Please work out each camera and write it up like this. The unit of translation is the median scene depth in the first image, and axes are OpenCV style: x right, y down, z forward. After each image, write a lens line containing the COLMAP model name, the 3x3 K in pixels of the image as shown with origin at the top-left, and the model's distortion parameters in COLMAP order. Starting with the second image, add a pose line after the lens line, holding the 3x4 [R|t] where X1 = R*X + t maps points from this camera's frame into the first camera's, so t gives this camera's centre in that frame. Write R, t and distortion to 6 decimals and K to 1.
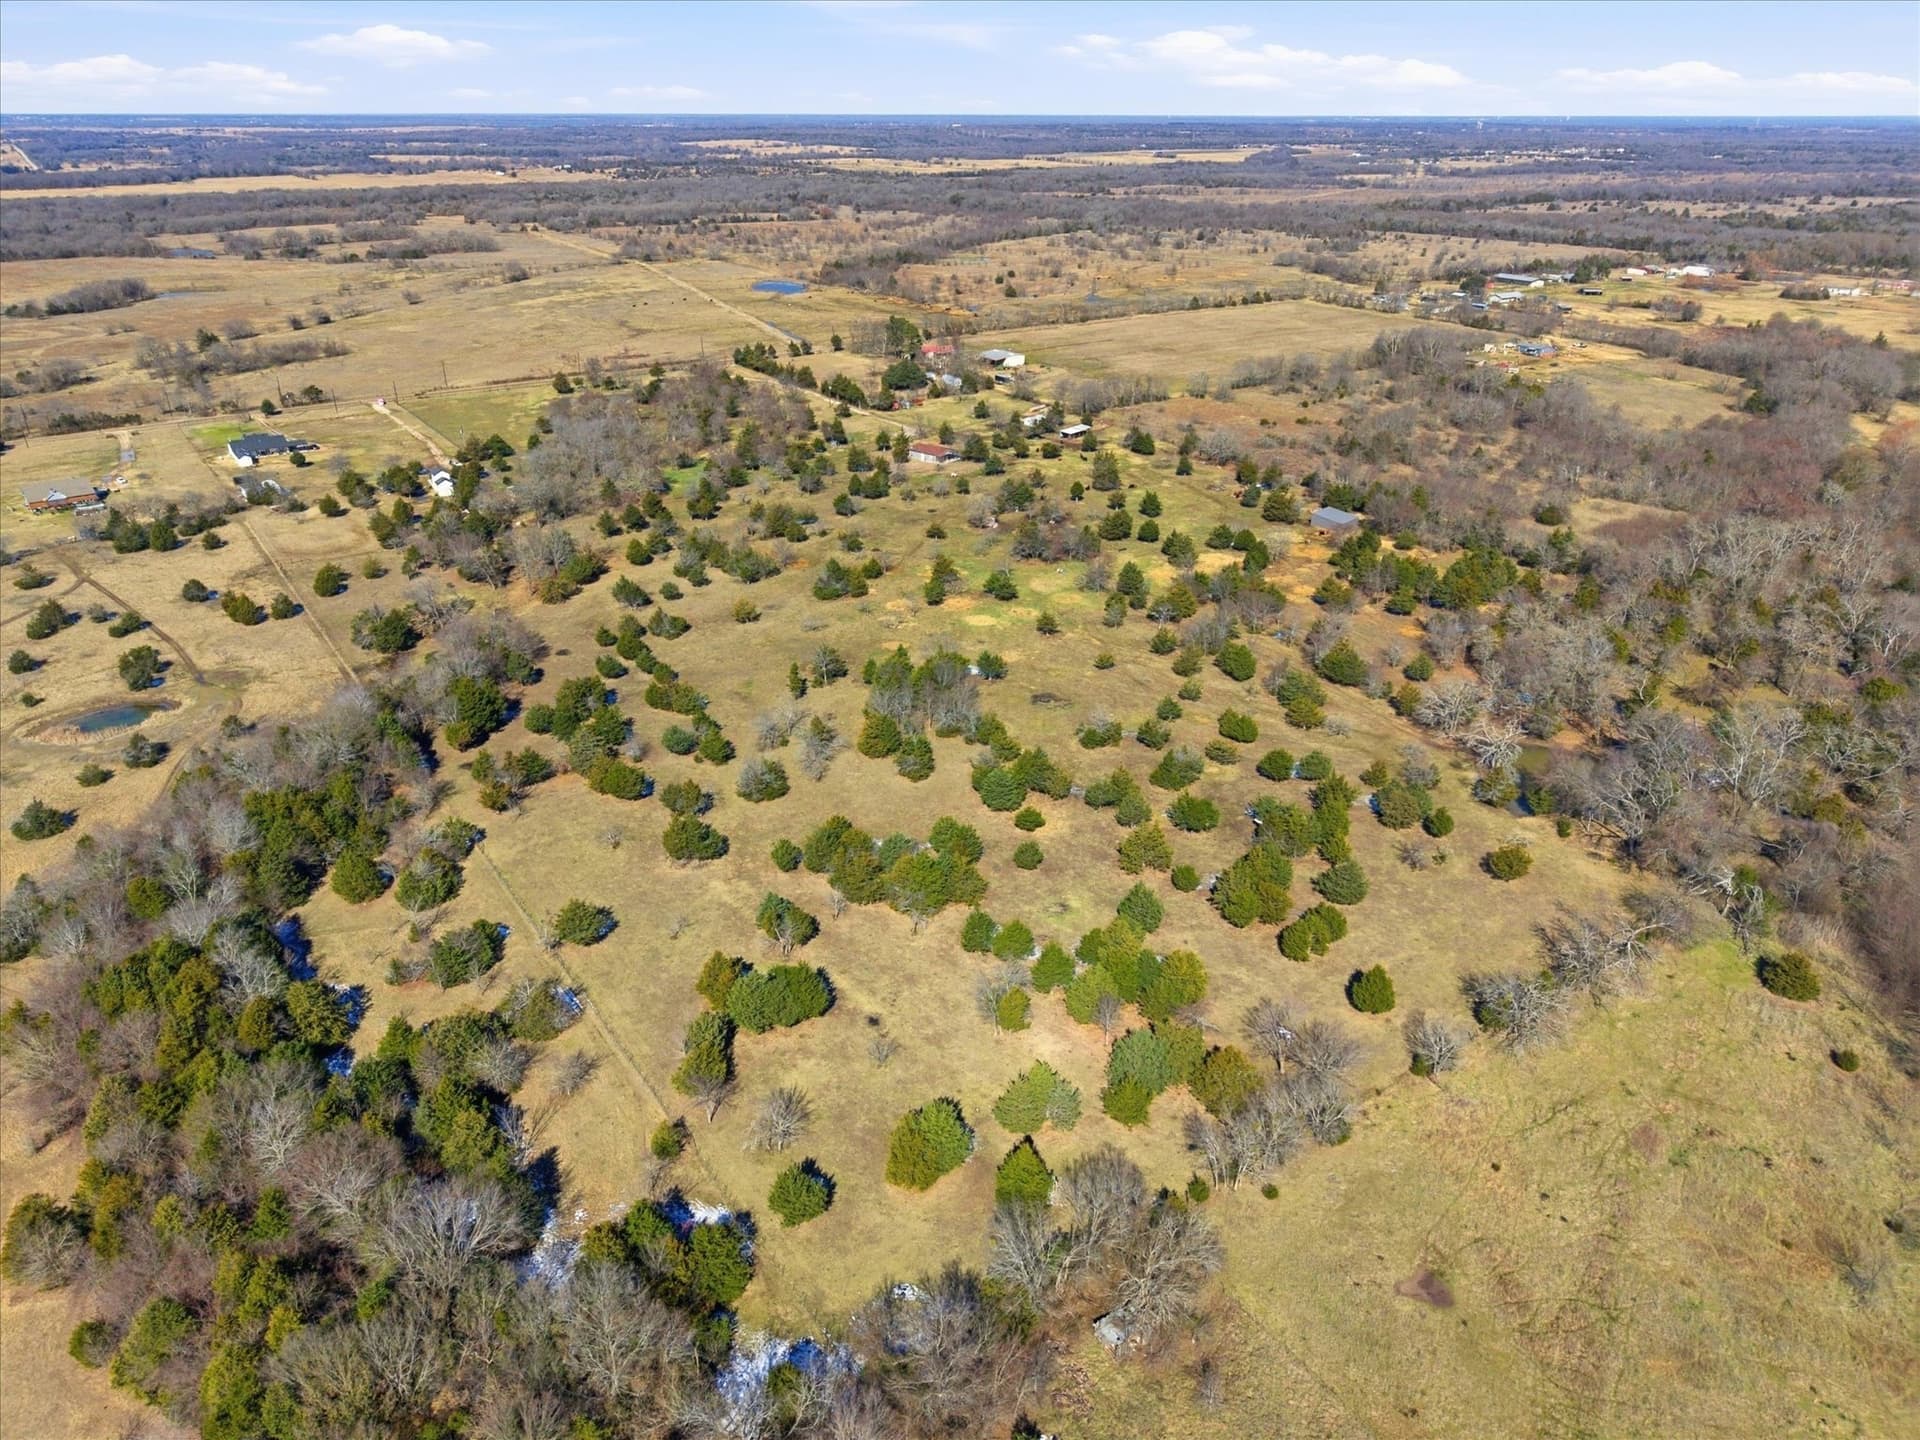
lens RADIAL K [[1280.2, 0, 960.0], [0, 1280.2, 720.0], [0, 0, 1]] dist [0.010279, -0.007991]
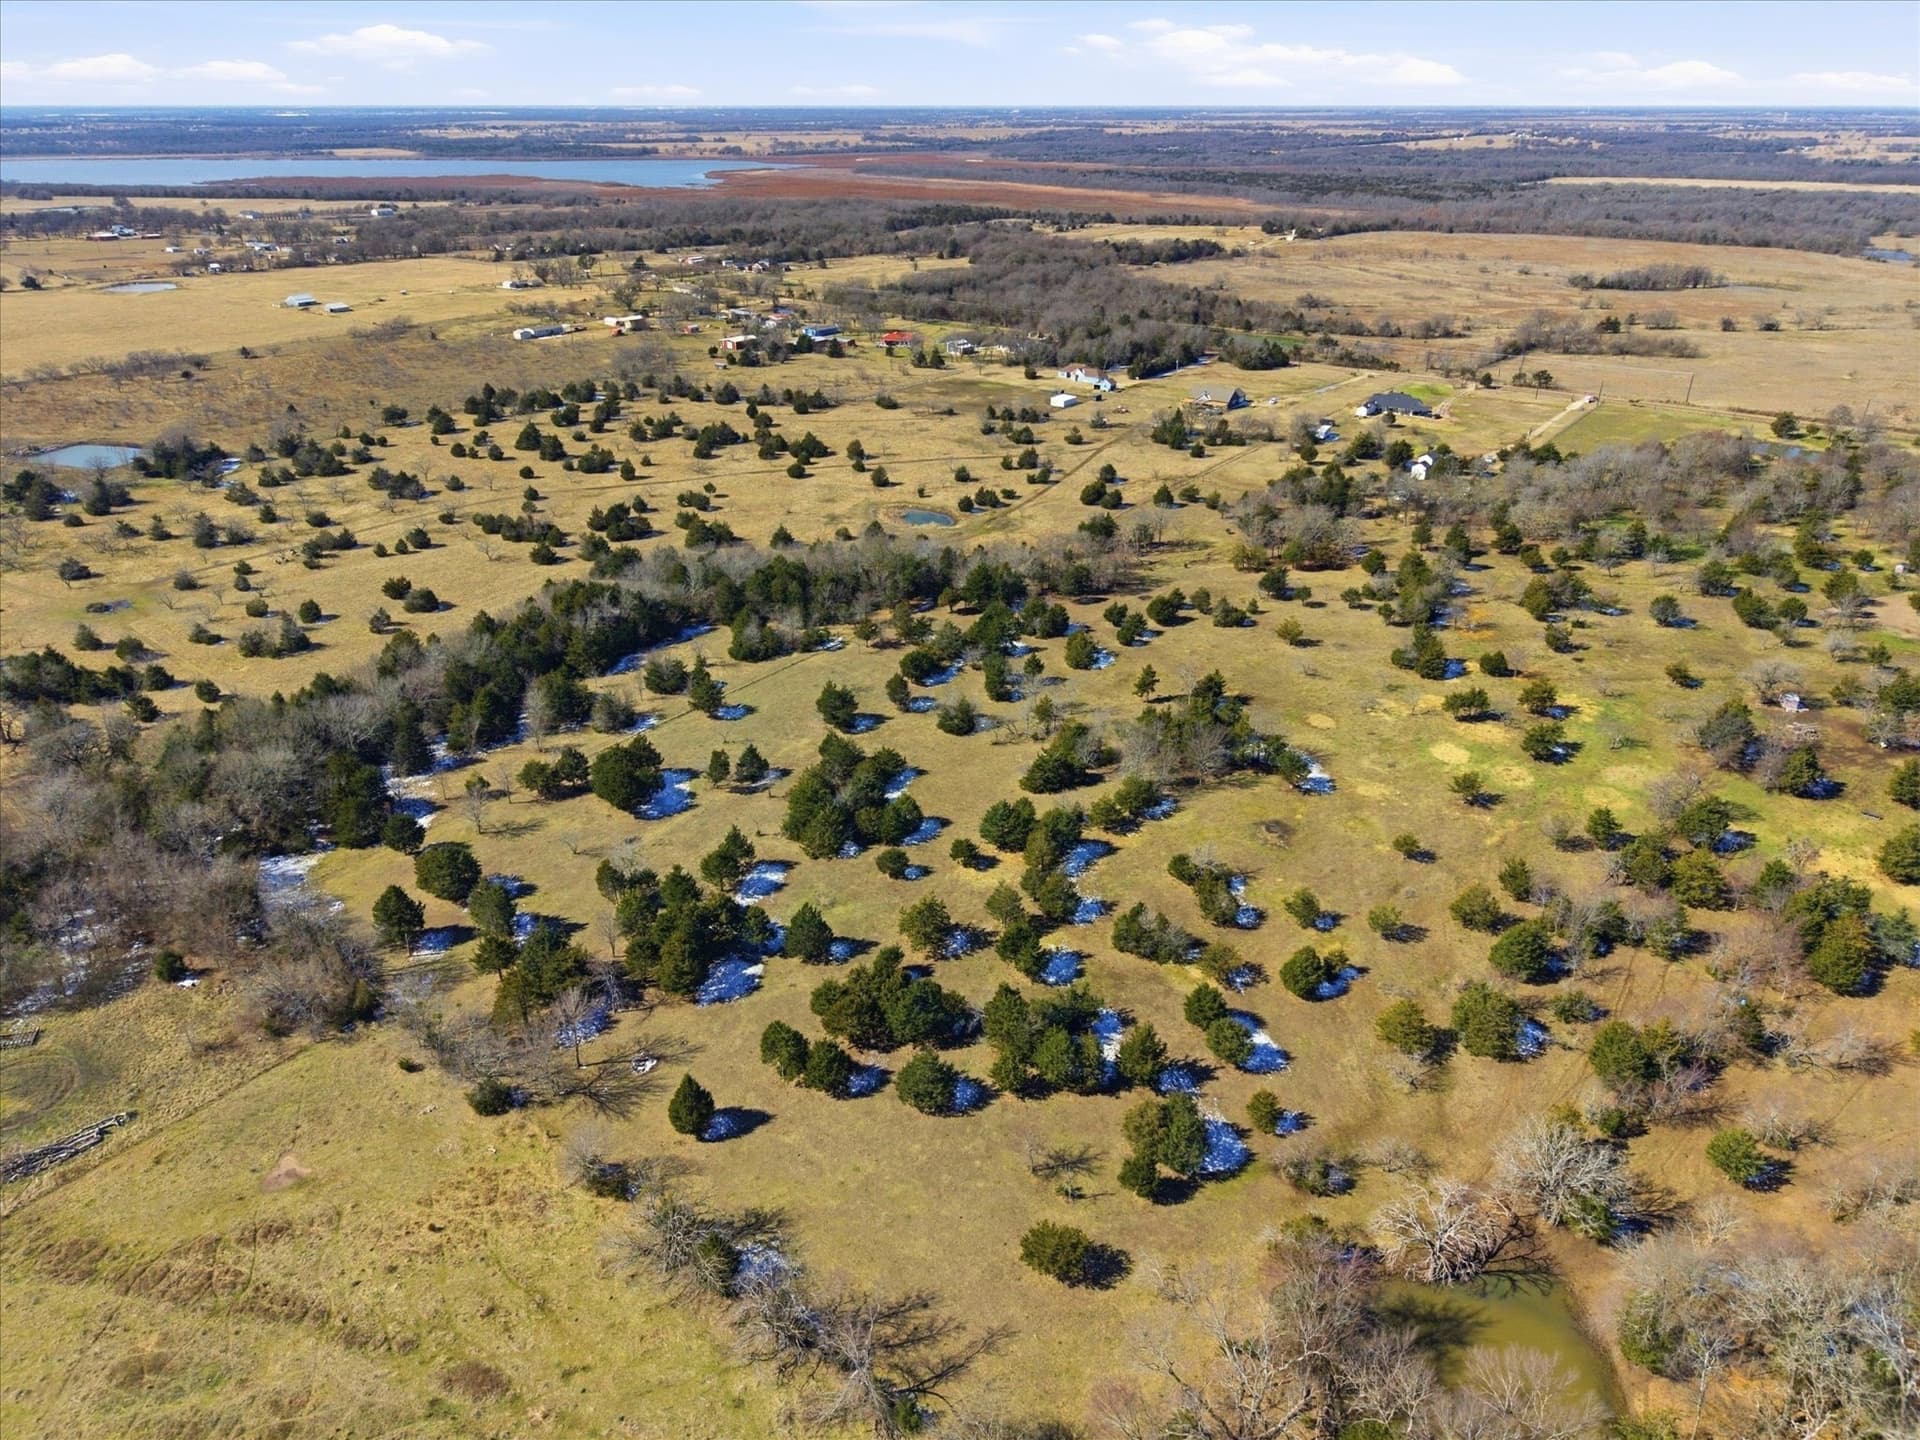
lens RADIAL K [[1280.2, 0, 960.0], [0, 1280.2, 720.0], [0, 0, 1]] dist [0.010279, -0.007991]
pose [[0.290820, 0.415346, -0.861923, 0.316237], [-0.413803, 0.866850, 0.278099, -0.102183], [0.862665, 0.275789, 0.423968, 0.226330]]
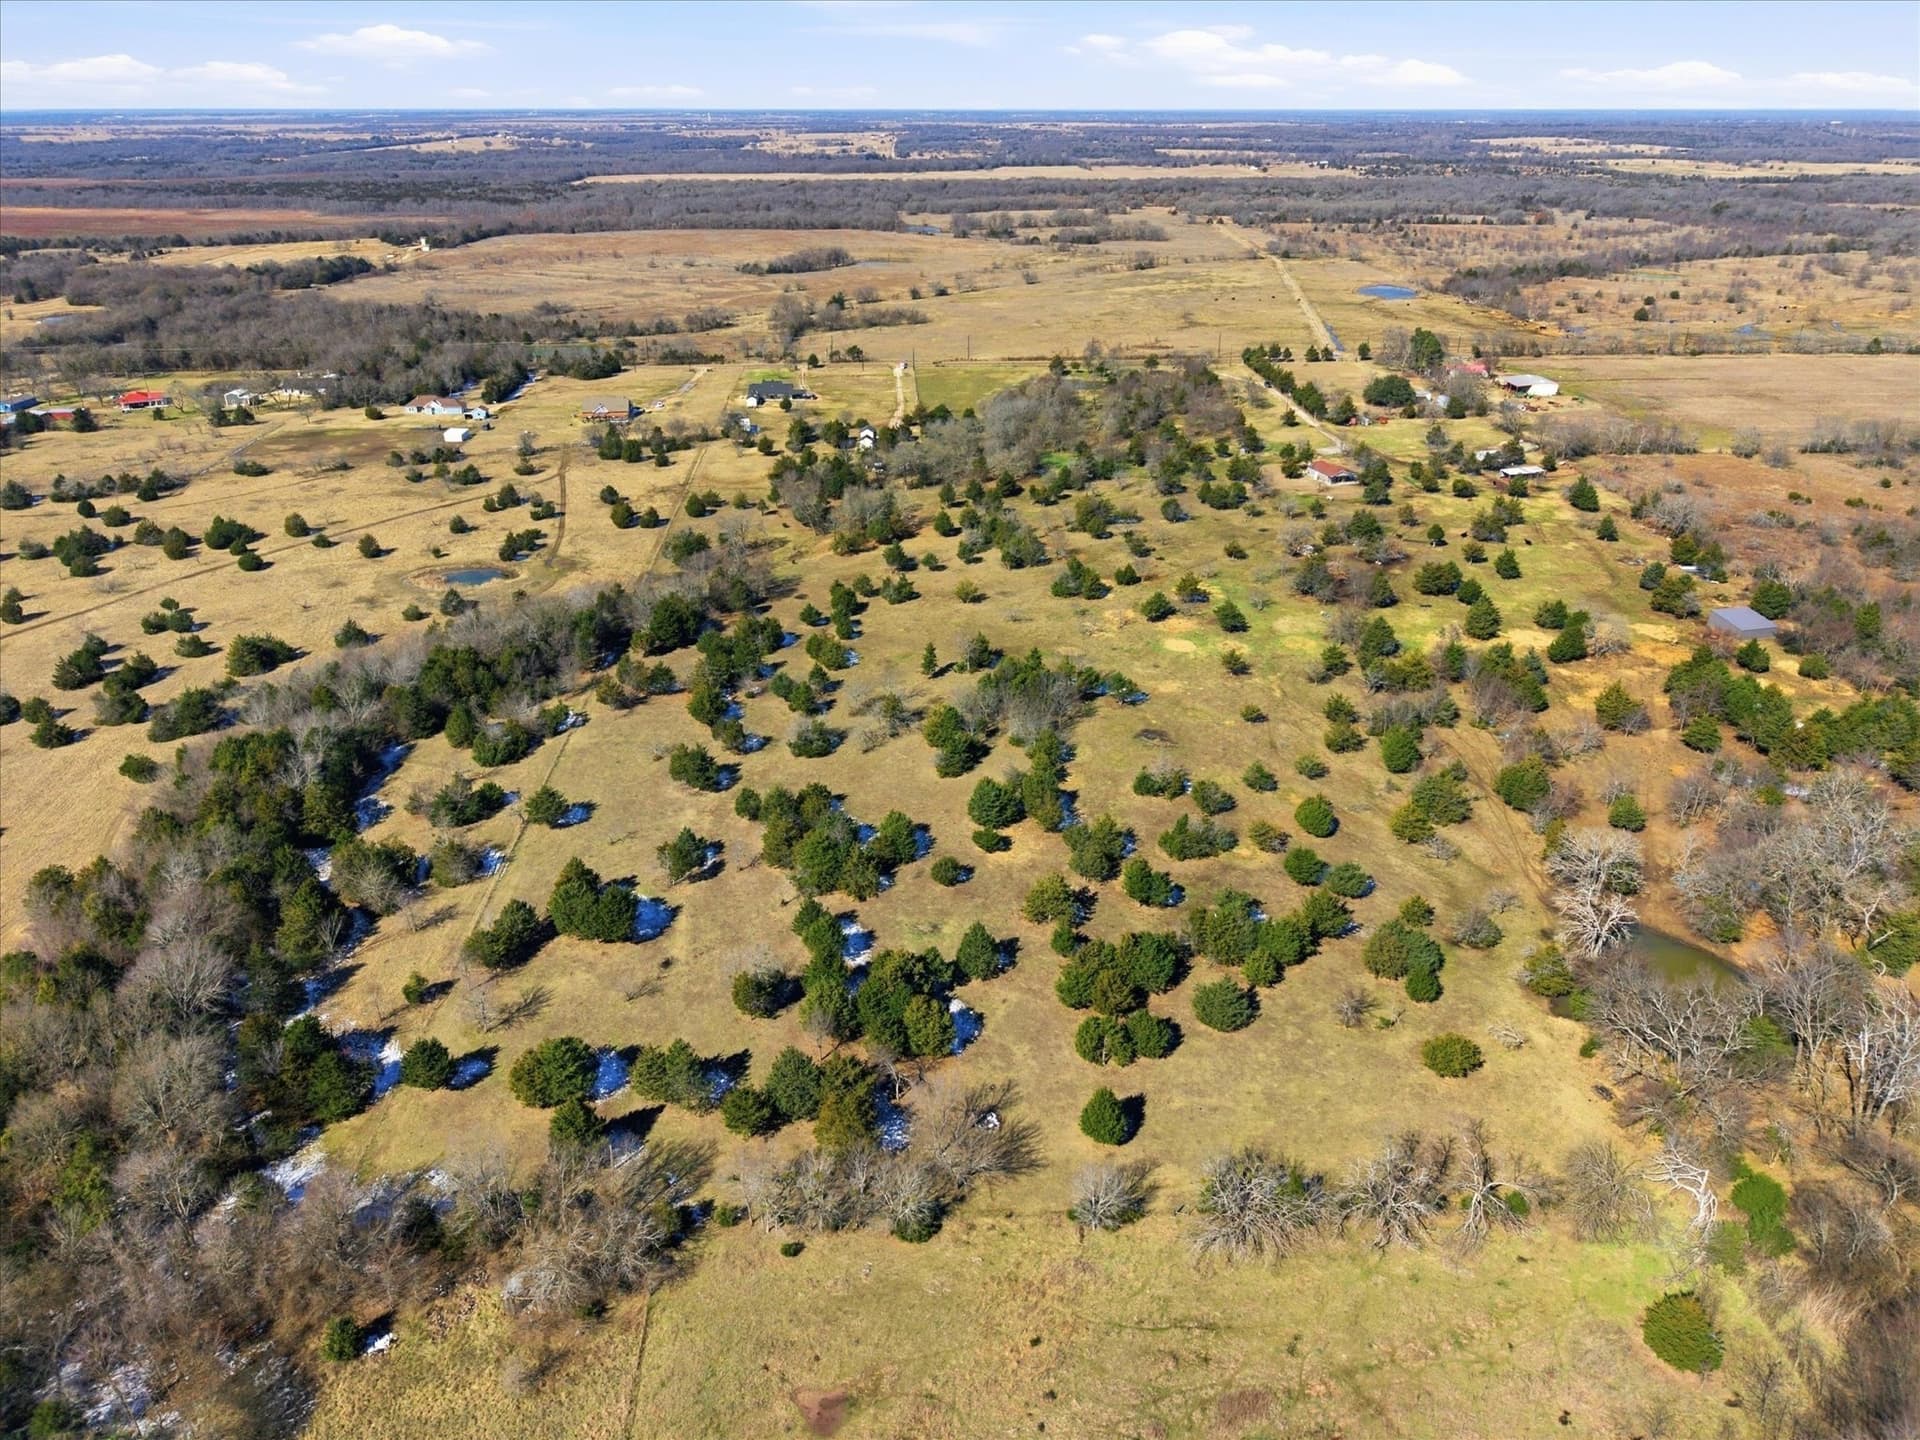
lens RADIAL K [[1280.2, 0, 960.0], [0, 1280.2, 720.0], [0, 0, 1]] dist [0.010279, -0.007991]
pose [[0.844417, 0.230539, -0.483541, 0.187408], [-0.229457, 0.971317, 0.062393, -0.025367], [0.484056, 0.058267, 0.873095, 0.056668]]
